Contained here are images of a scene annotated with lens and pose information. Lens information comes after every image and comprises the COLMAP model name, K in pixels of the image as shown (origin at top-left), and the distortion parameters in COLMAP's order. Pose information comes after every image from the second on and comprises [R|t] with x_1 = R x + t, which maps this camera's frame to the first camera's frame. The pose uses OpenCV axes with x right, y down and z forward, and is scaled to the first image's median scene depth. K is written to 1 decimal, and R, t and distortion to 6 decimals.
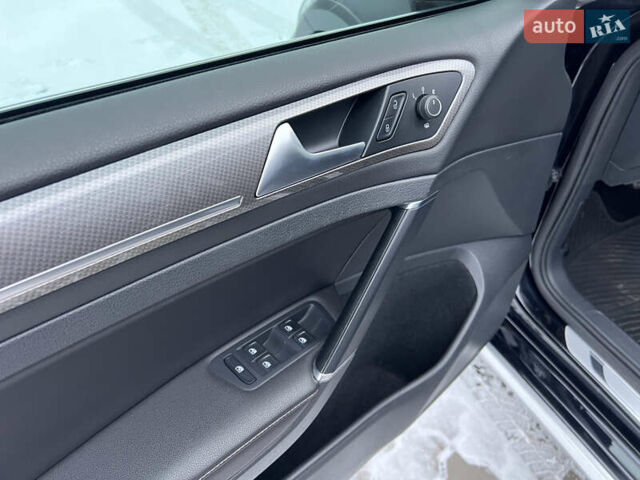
lens RADIAL K [[486.5, 0, 315.8], [0, 486.5, 241.0], [0, 0, 1]] dist [0.009001, -0.009256]
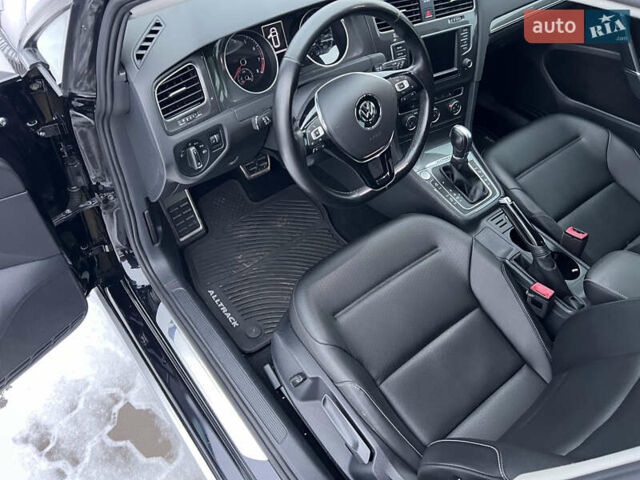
lens RADIAL K [[486.5, 0, 322.0], [0, 486.5, 237.1], [0, 0, 1]] dist [0.009001, -0.009256]
pose [[0.965942, -0.131826, 0.222659, 0.560071], [0.104320, 0.985862, 0.131120, -0.109431], [-0.236797, -0.103427, 0.966038, -0.313096]]
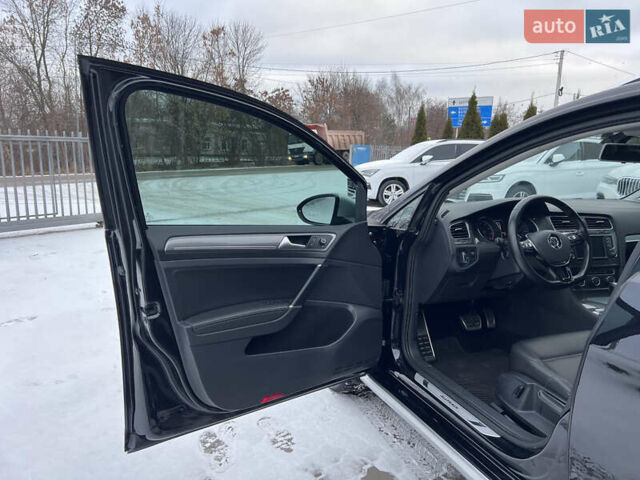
lens RADIAL K [[486.5, 0, 323.2], [0, 486.5, 240.4], [0, 0, 1]] dist [0.009001, -0.009256]
pose [[0.997969, 0.044900, -0.045196, 0.153014], [-0.061980, 0.848361, -0.525777, 0.684812], [0.014735, 0.527510, 0.849421, -0.906356]]
